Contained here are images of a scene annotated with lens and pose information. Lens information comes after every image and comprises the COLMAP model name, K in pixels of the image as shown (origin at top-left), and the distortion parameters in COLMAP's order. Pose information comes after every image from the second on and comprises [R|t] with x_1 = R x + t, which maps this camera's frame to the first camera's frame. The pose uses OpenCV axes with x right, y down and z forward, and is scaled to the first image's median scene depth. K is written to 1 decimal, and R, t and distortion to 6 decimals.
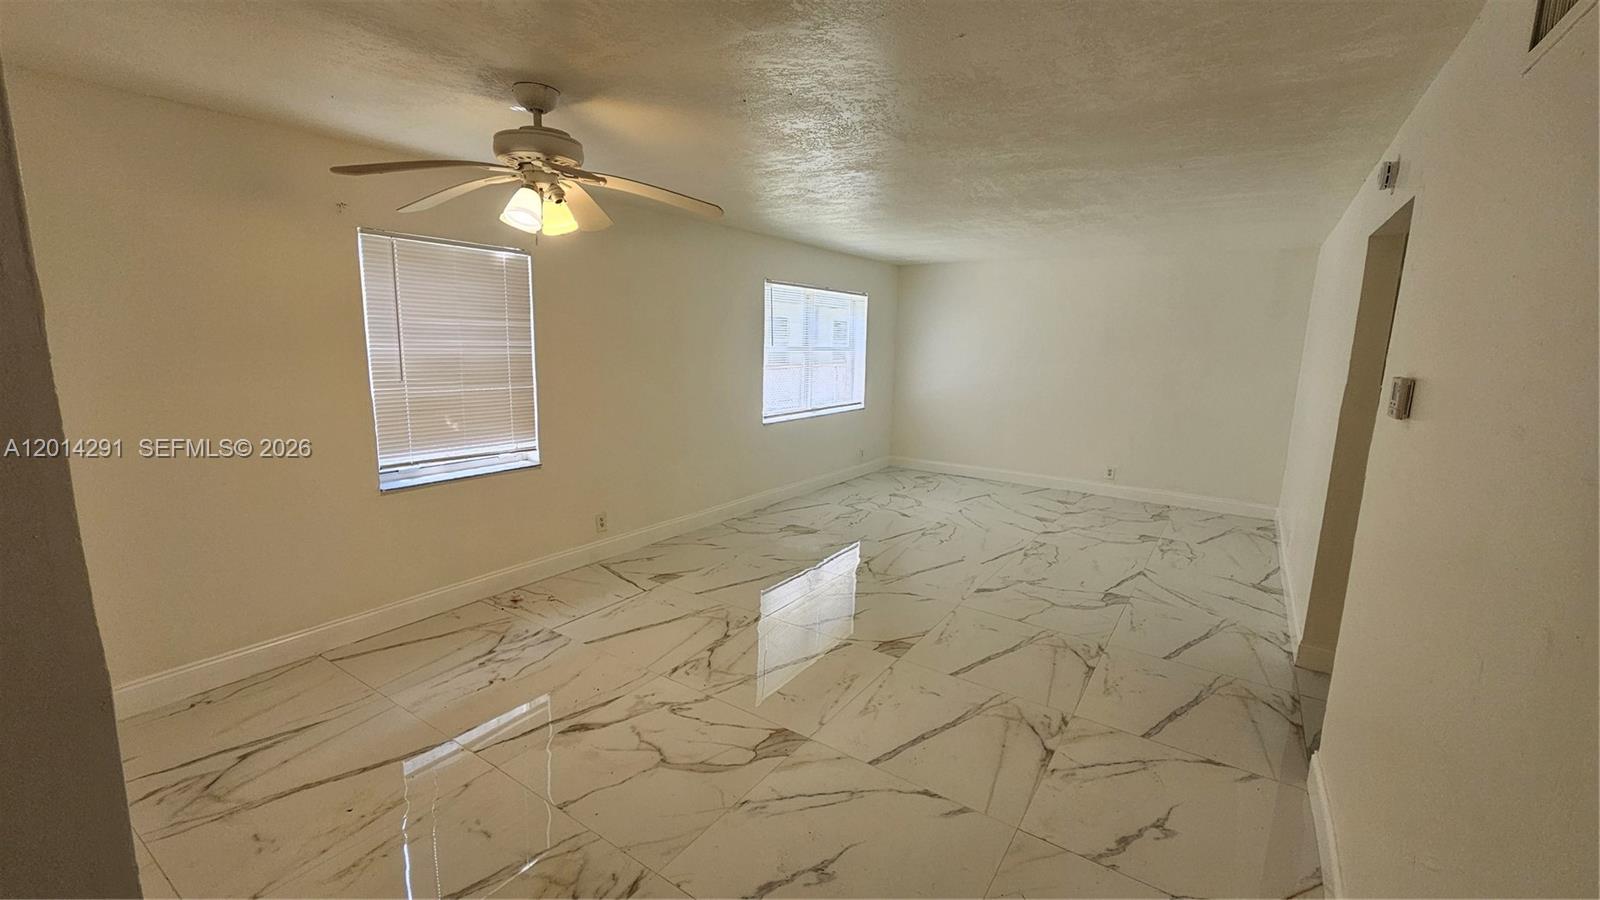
lens RADIAL K [[654.5, 0, 803.2], [0, 654.5, 450.3], [0, 0, 1]] dist [0.001683, 0.000379]
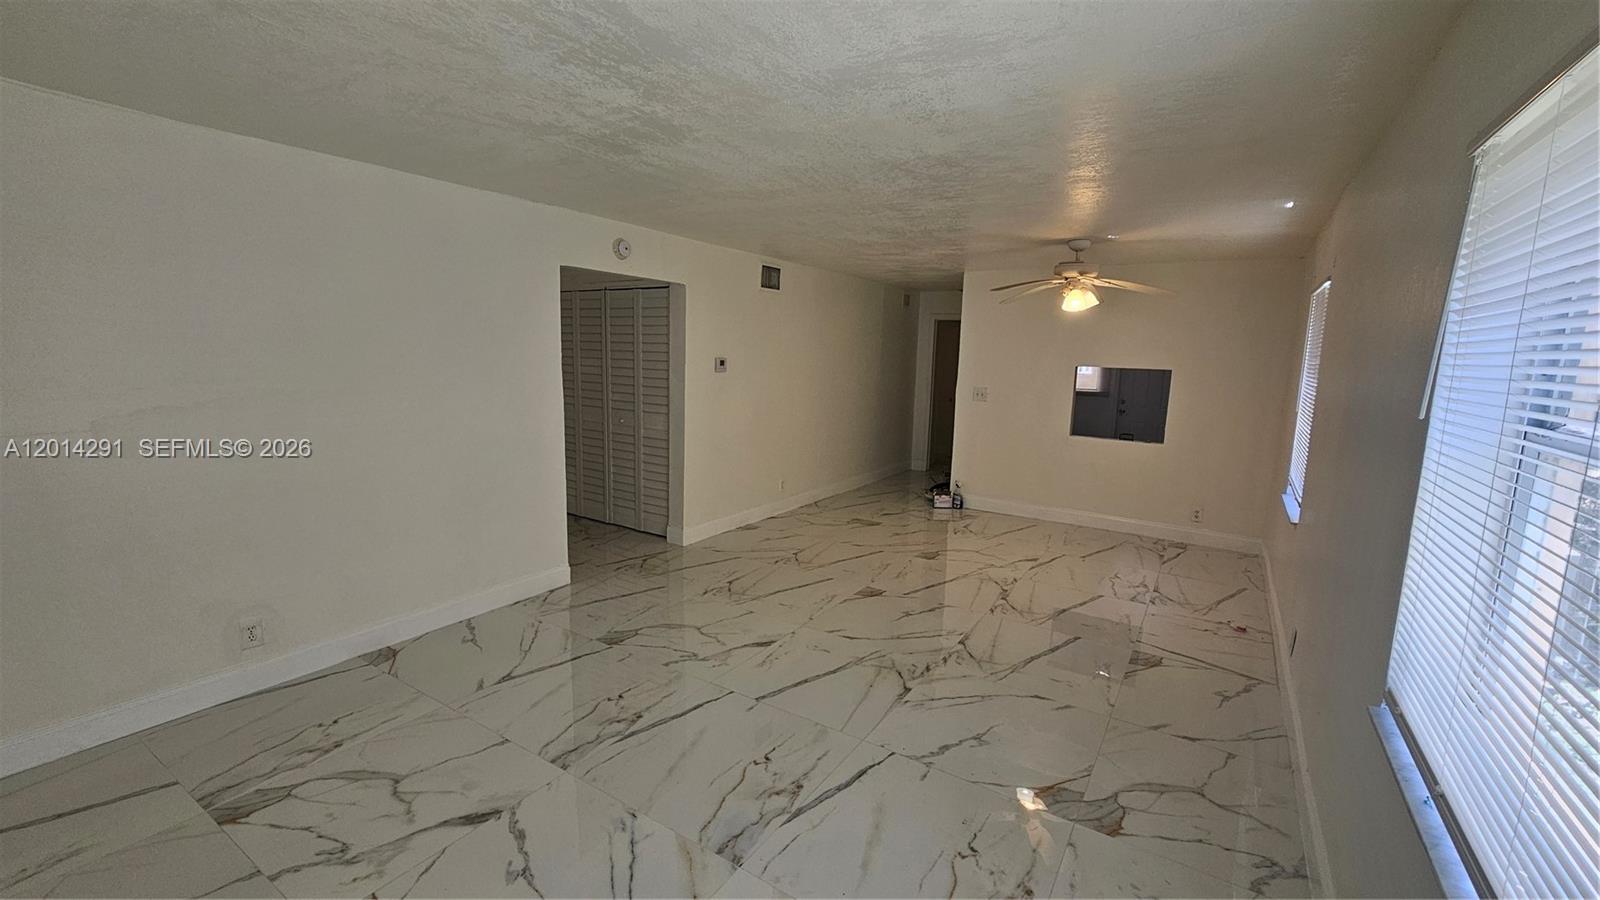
lens RADIAL K [[654.5, 0, 803.2], [0, 654.5, 450.3], [0, 0, 1]] dist [0.001683, 0.000379]
pose [[-0.998513, -0.047518, -0.026727, 0.310532], [-0.053559, 0.946555, 0.318063, -0.359141], [0.010185, 0.319022, -0.947693, 2.076896]]
